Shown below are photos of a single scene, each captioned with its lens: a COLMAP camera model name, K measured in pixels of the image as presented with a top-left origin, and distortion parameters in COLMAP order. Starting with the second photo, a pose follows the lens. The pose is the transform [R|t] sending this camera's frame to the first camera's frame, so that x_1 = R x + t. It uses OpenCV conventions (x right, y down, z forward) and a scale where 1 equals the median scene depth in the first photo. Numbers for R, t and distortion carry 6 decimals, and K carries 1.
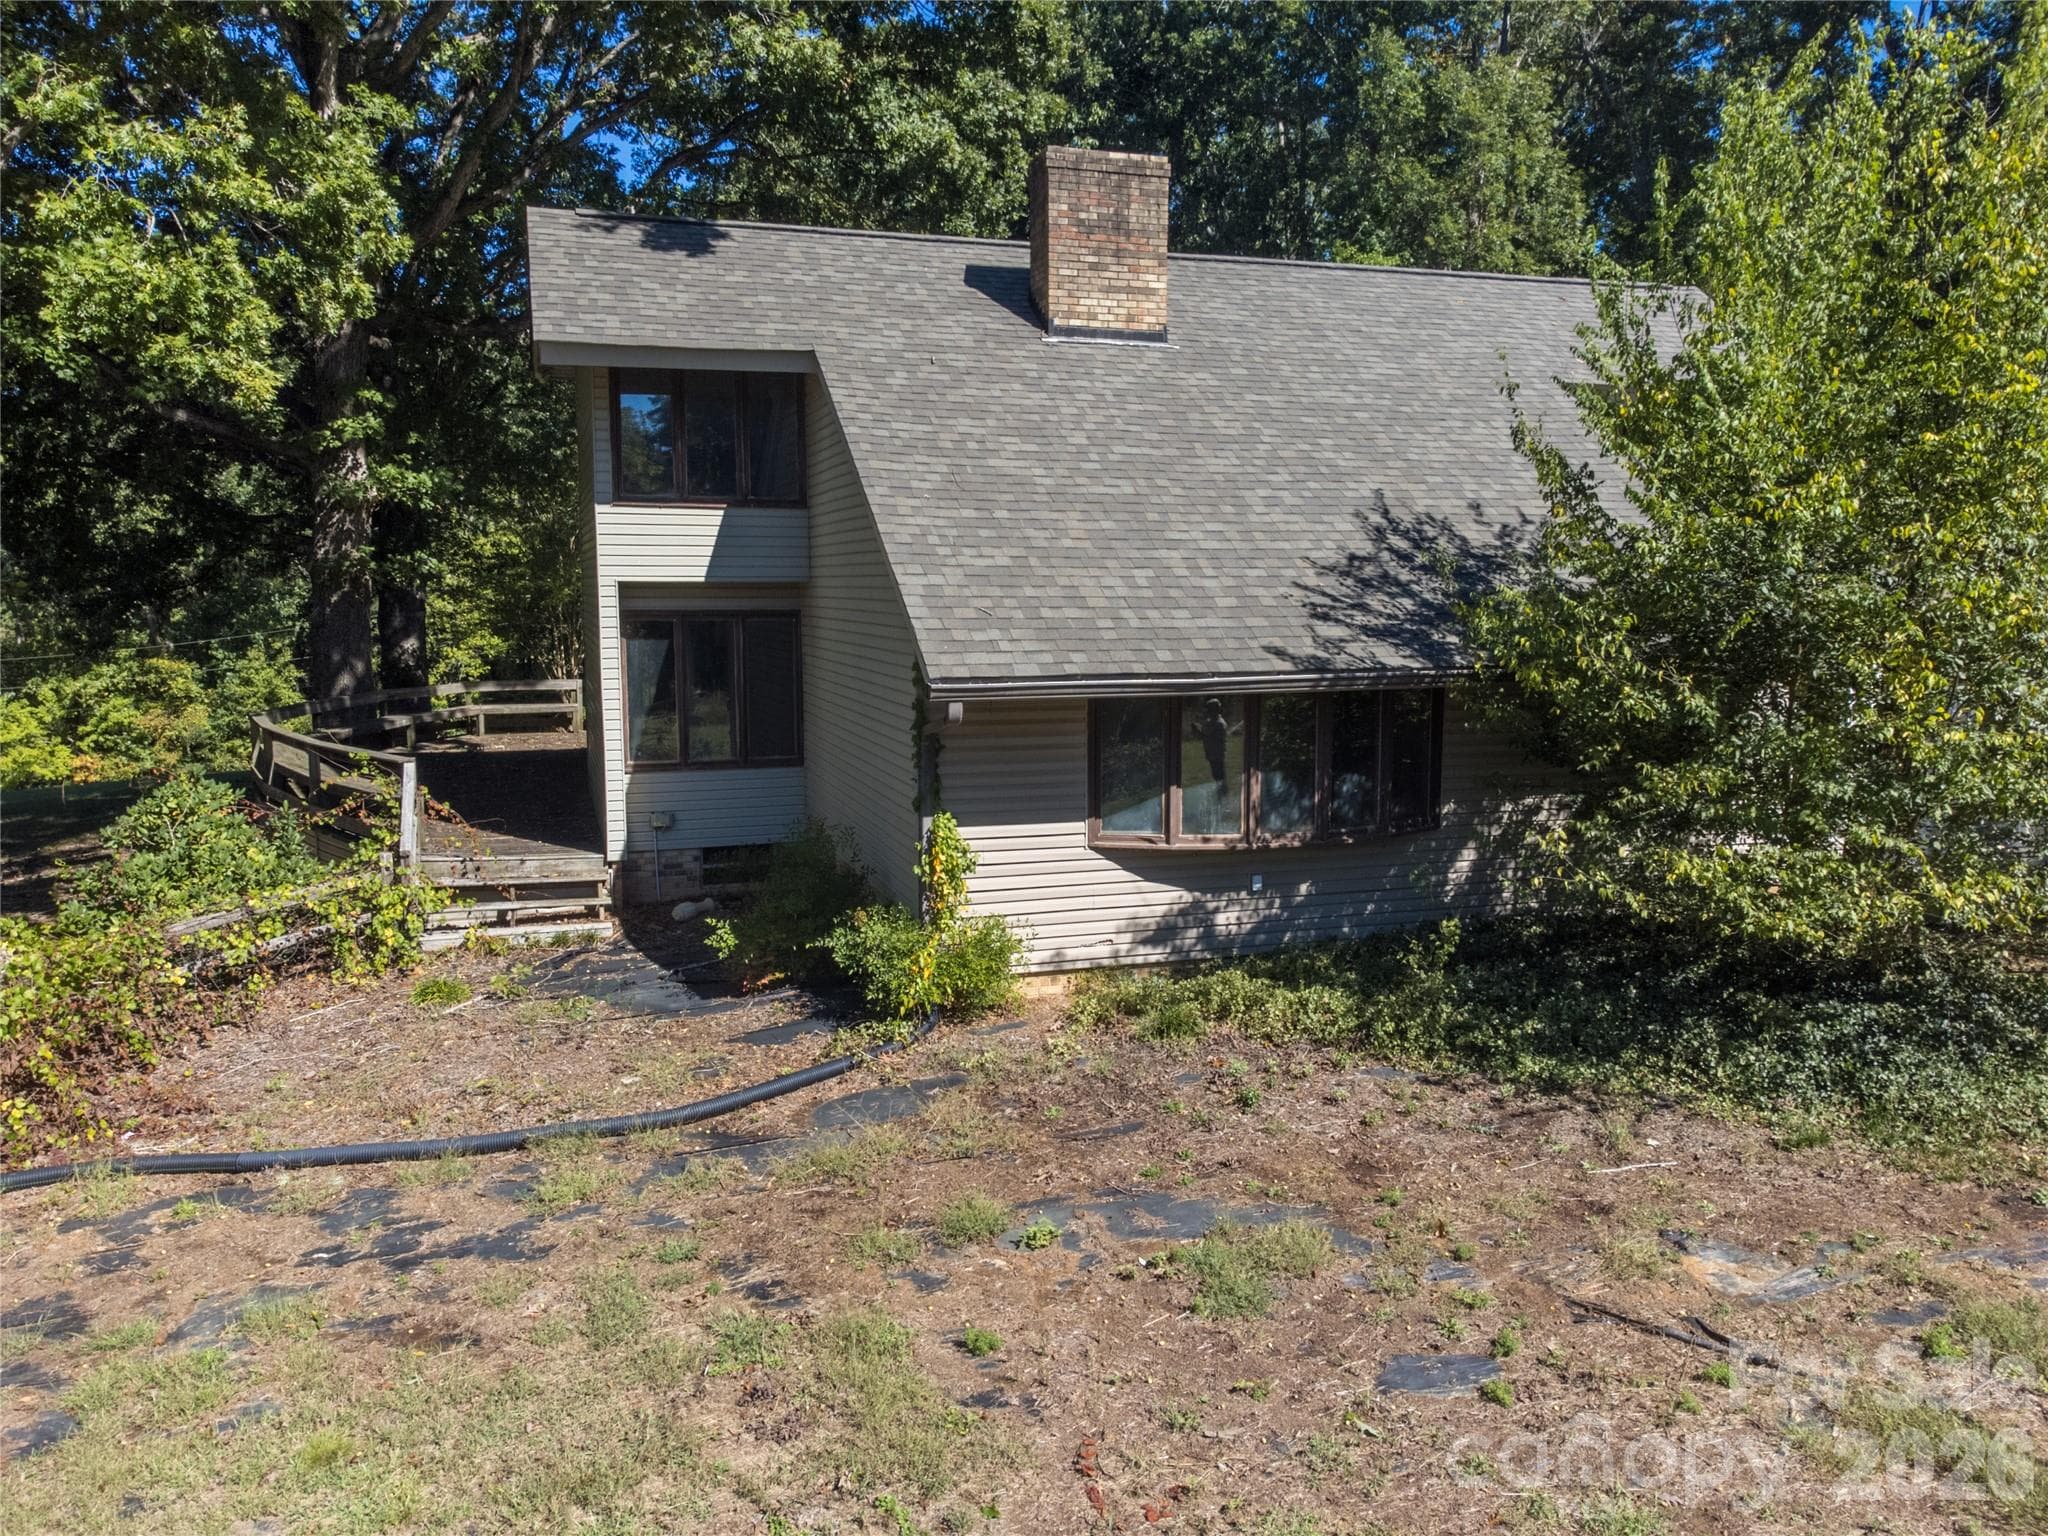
lens RADIAL K [[1536.8, 0, 1027.2], [0, 1536.8, 754.5], [0, 0, 1]] dist [0.011261, 0.022611]
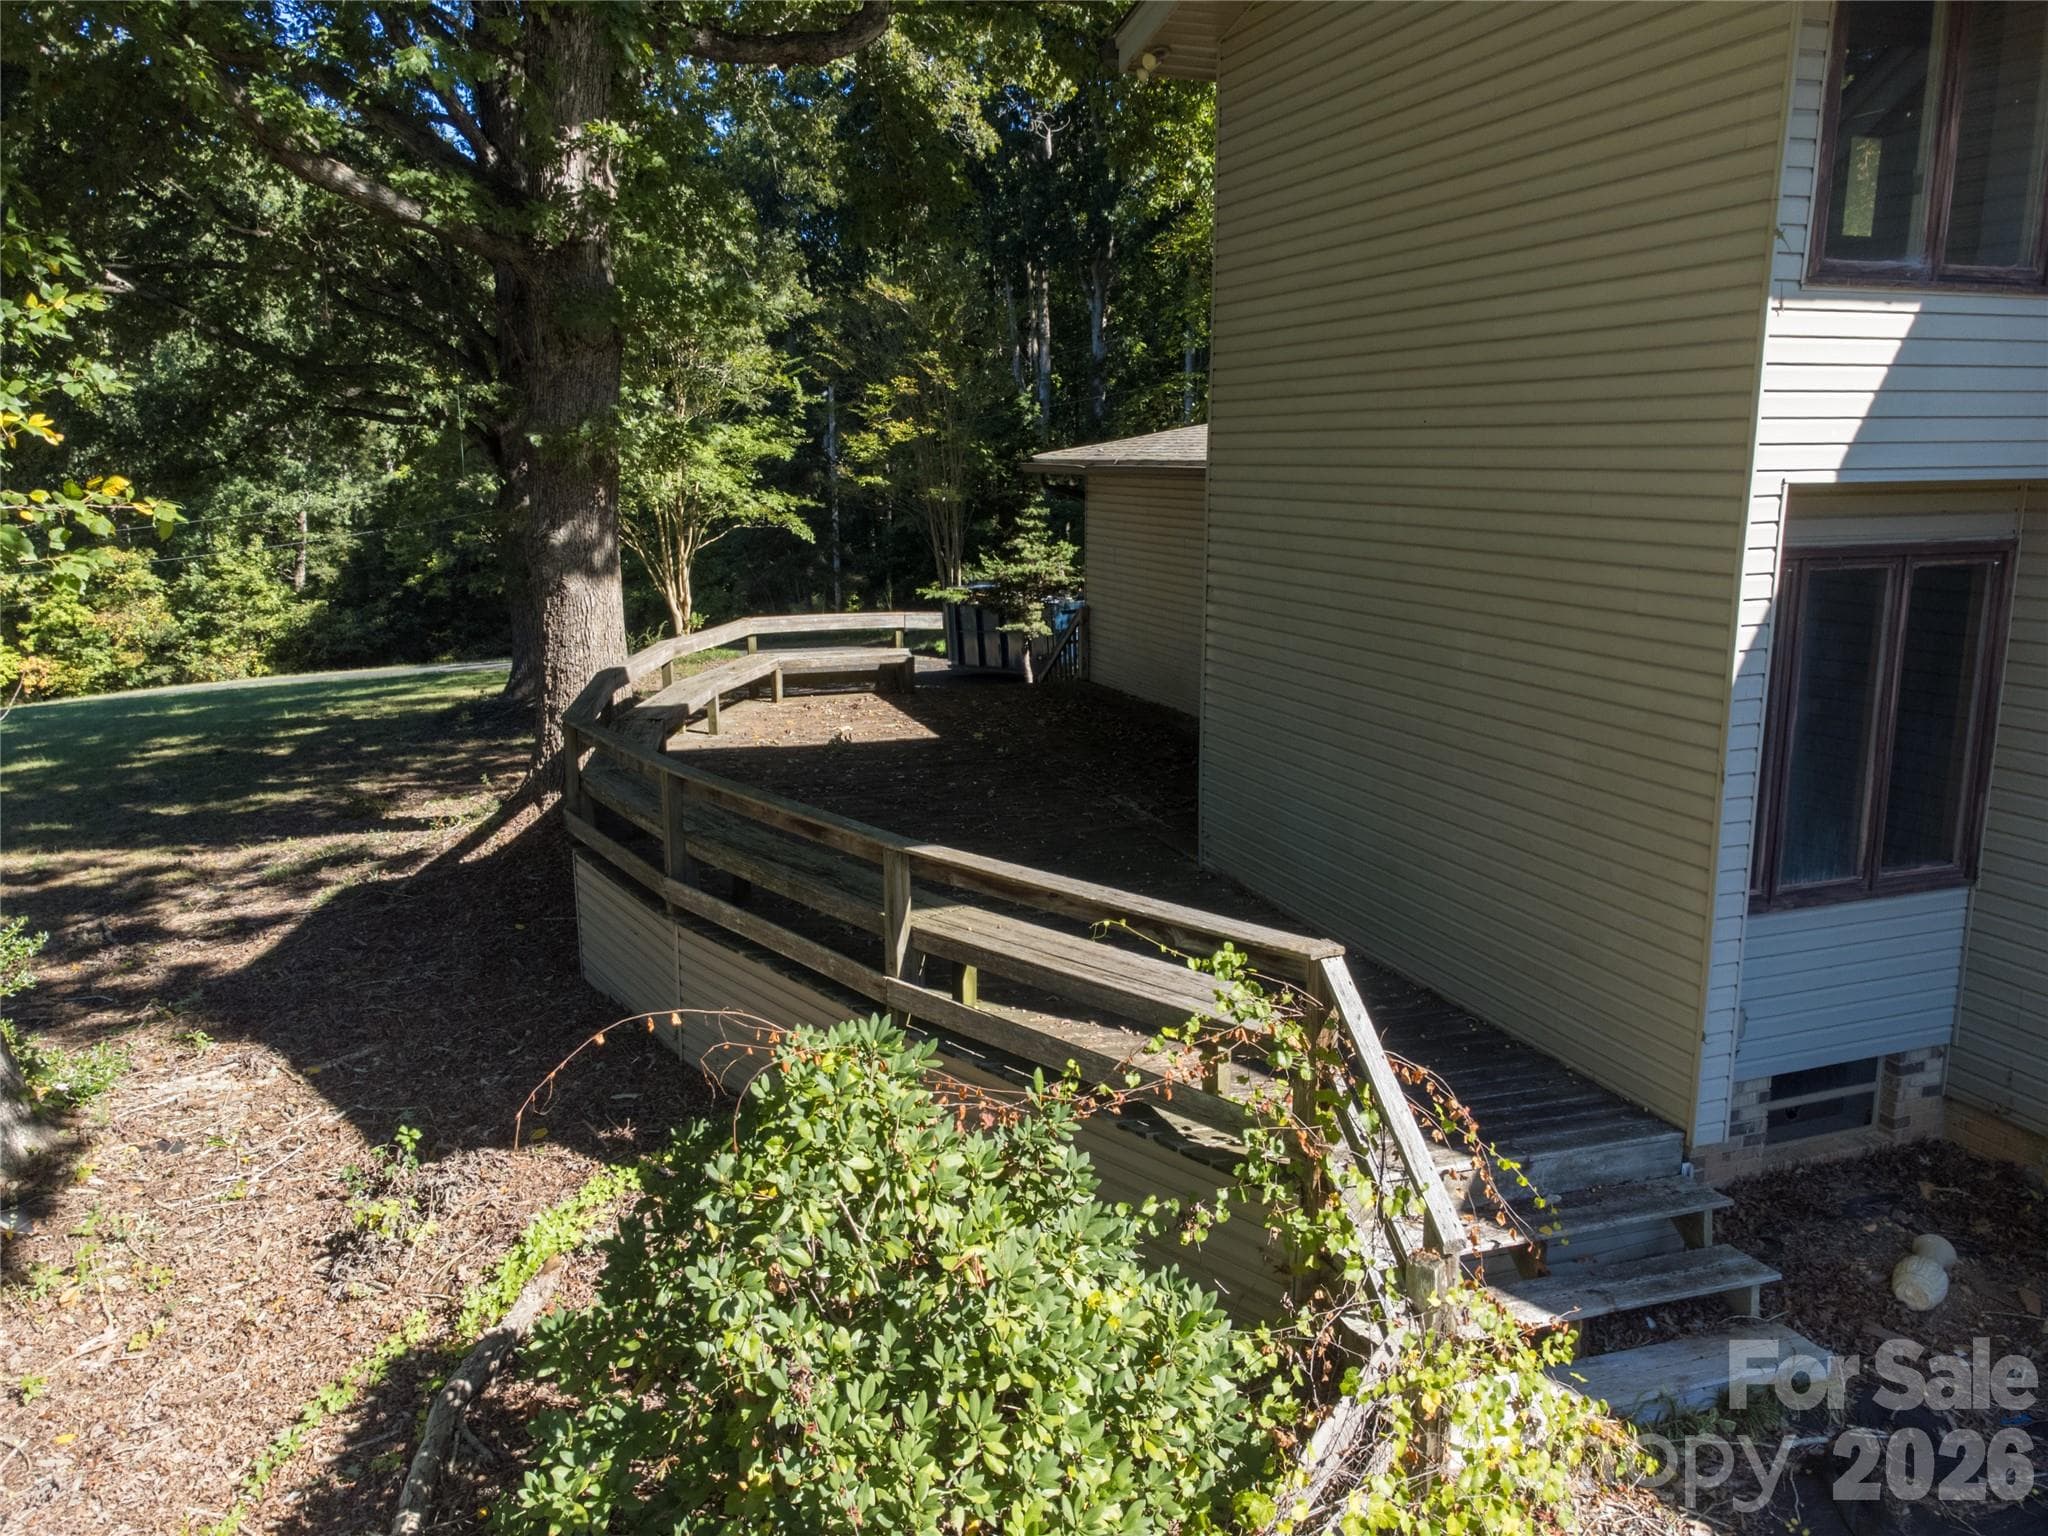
lens RADIAL K [[1536.8, 0, 1008.4], [0, 1536.8, 771.2], [0, 0, 1]] dist [0.011261, 0.022611]
pose [[0.999386, -0.007230, 0.034283, -0.524982], [0.003977, 0.995562, 0.094019, -0.083835], [-0.034810, -0.093825, 0.994980, 0.654536]]
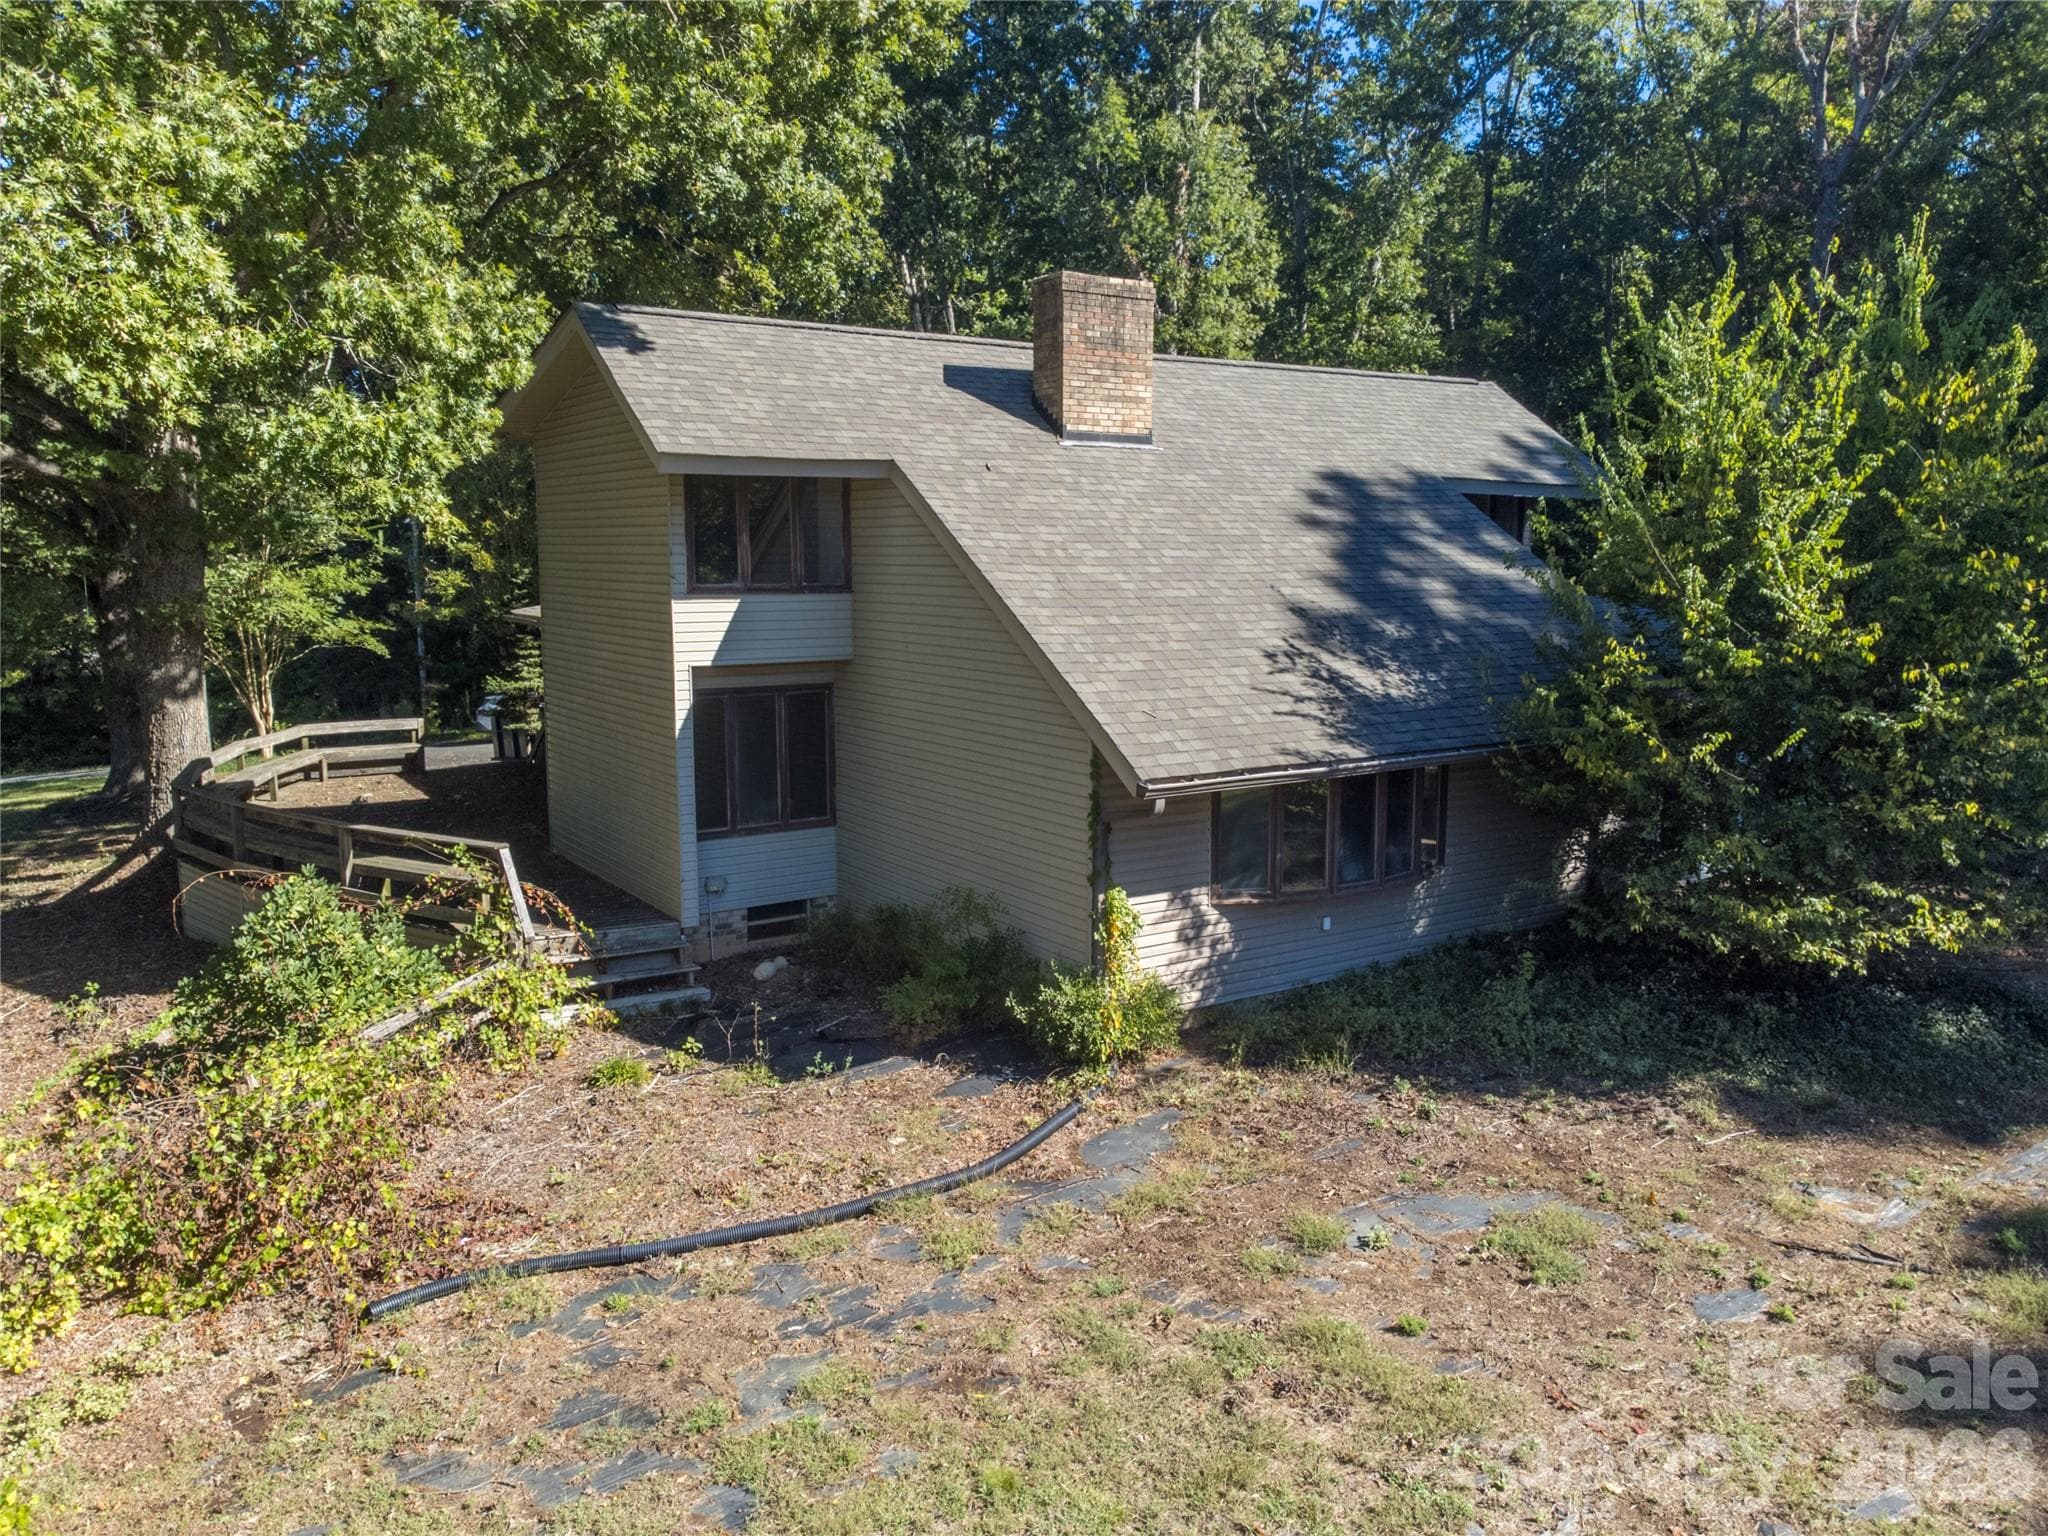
lens RADIAL K [[1536.8, 0, 1016.6], [0, 1536.8, 753.1], [0, 0, 1]] dist [0.011261, 0.022611]
pose [[0.962715, -0.034410, 0.268320, -0.366017], [0.028724, 0.999272, 0.025090, -0.079533], [-0.268988, -0.016447, 0.963003, -0.089795]]
